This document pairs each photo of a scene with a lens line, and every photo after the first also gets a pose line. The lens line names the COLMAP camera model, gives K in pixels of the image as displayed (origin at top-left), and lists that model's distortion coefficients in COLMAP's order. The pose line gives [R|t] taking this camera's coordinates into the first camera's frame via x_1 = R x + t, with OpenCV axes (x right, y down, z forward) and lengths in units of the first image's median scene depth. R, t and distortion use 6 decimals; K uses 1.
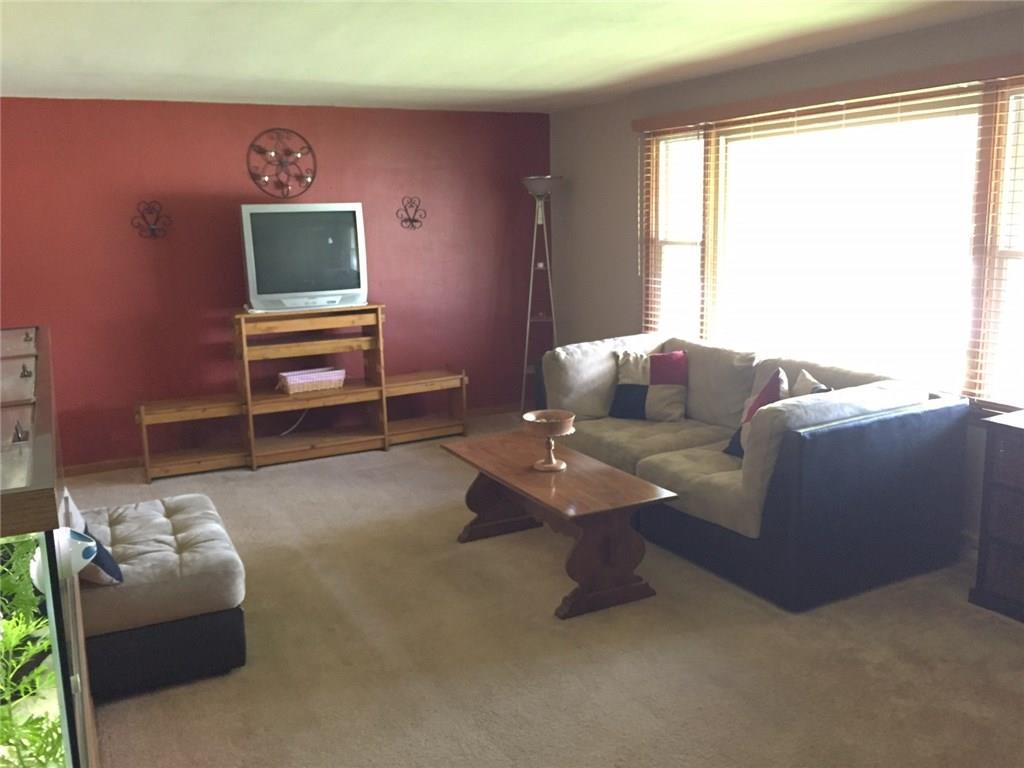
lens RADIAL K [[890.1, 0, 506.8], [0, 890.1, 378.2], [0, 0, 1]] dist [0.105754, -0.091360]
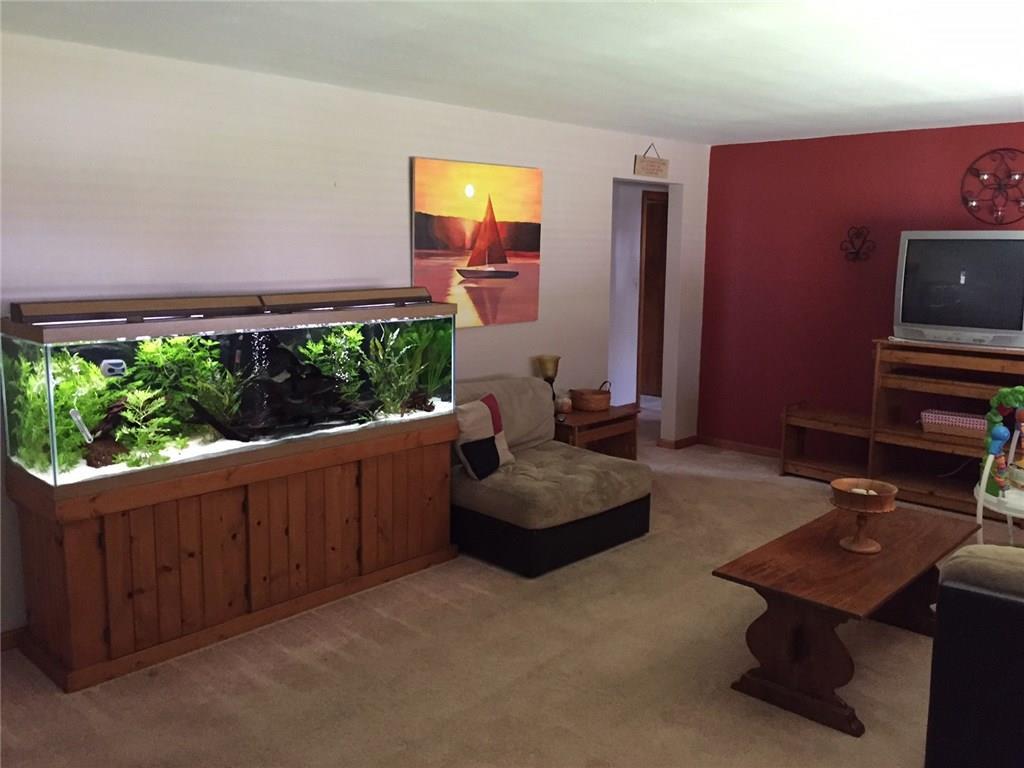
lens RADIAL K [[890.1, 0, 506.8], [0, 890.1, 378.2], [0, 0, 1]] dist [0.105754, -0.091360]
pose [[0.341644, 0.178312, -0.922759, 0.486588], [-0.195377, 0.973862, 0.115850, -0.062974], [0.919297, 0.140706, 0.367552, 0.245107]]
